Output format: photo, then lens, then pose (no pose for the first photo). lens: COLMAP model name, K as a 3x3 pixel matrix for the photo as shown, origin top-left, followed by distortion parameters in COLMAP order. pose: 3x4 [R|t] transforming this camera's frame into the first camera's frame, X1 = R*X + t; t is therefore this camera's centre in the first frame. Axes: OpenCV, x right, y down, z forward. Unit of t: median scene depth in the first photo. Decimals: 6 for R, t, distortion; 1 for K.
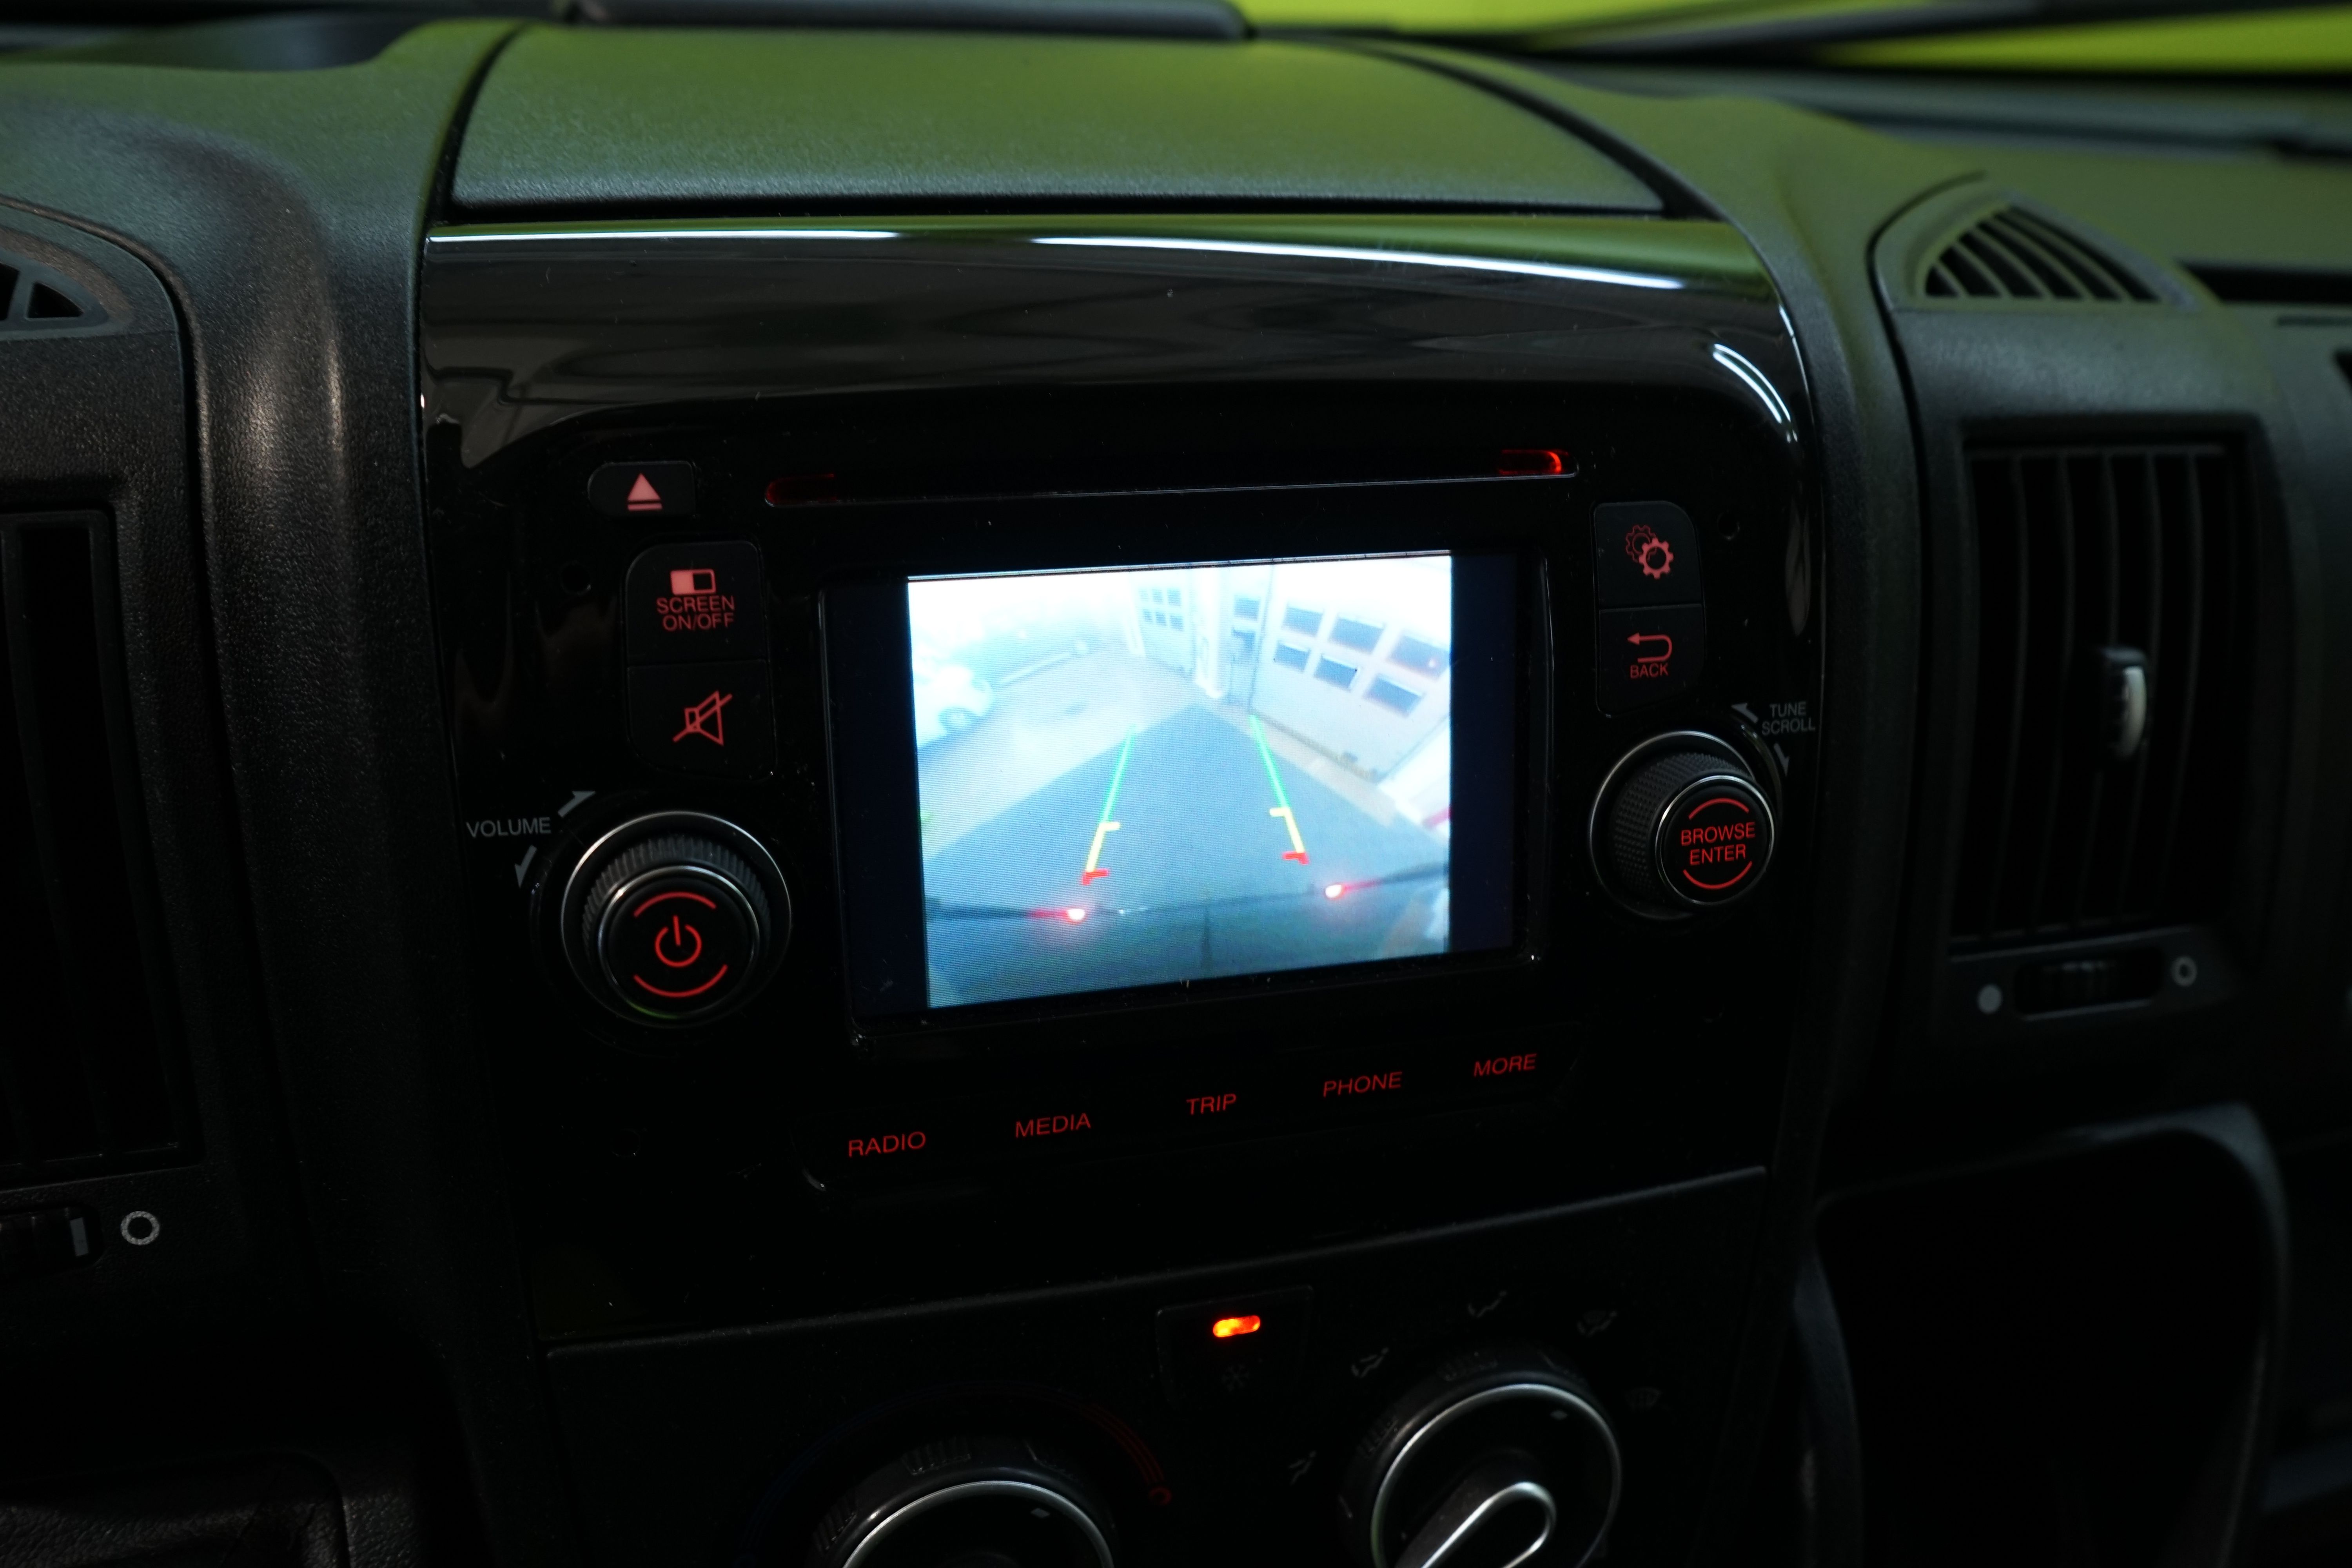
lens RADIAL K [[1937.0, 0, 1176.0], [0, 1937.0, 784.0], [0, 0, 1]] dist [-0.051905, 0.005561]
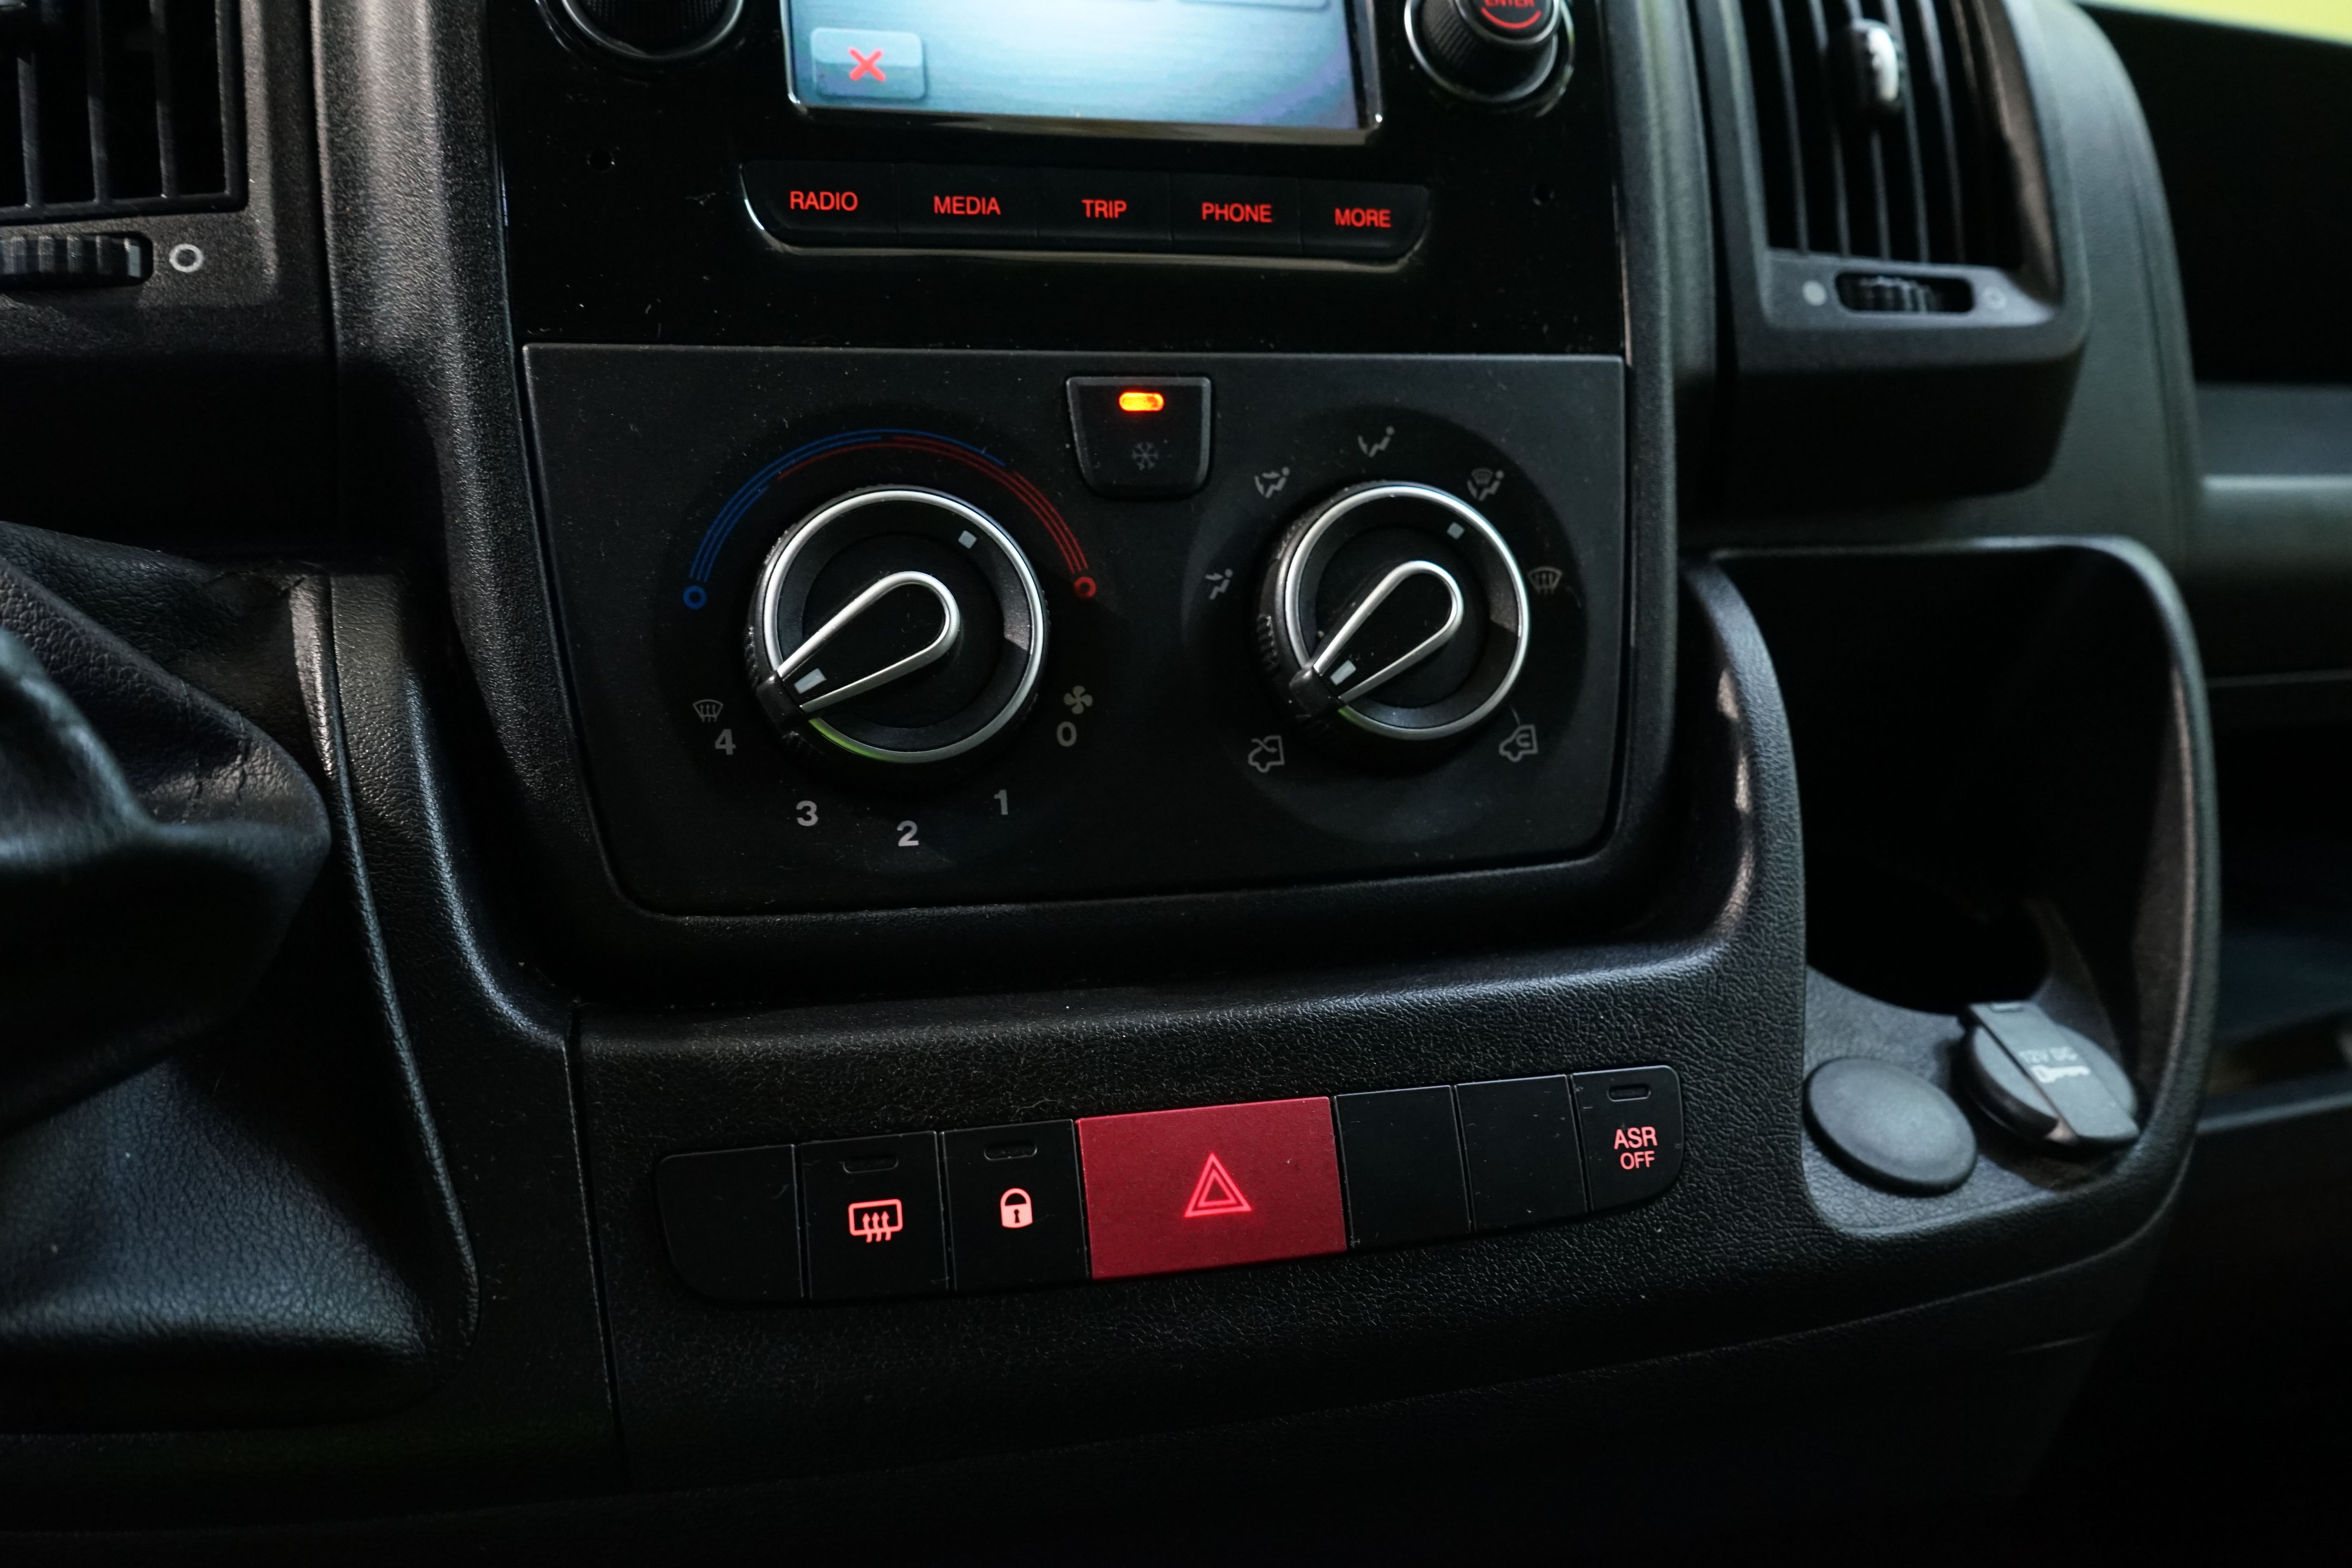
lens RADIAL K [[1937.0, 0, 1176.0], [0, 1937.0, 784.0], [0, 0, 1]] dist [-0.051905, 0.005561]
pose [[0.997162, -0.074296, -0.012184, 0.049509], [0.065583, 0.936642, -0.344094, 0.891079], [0.036977, 0.342319, 0.938856, 0.028466]]
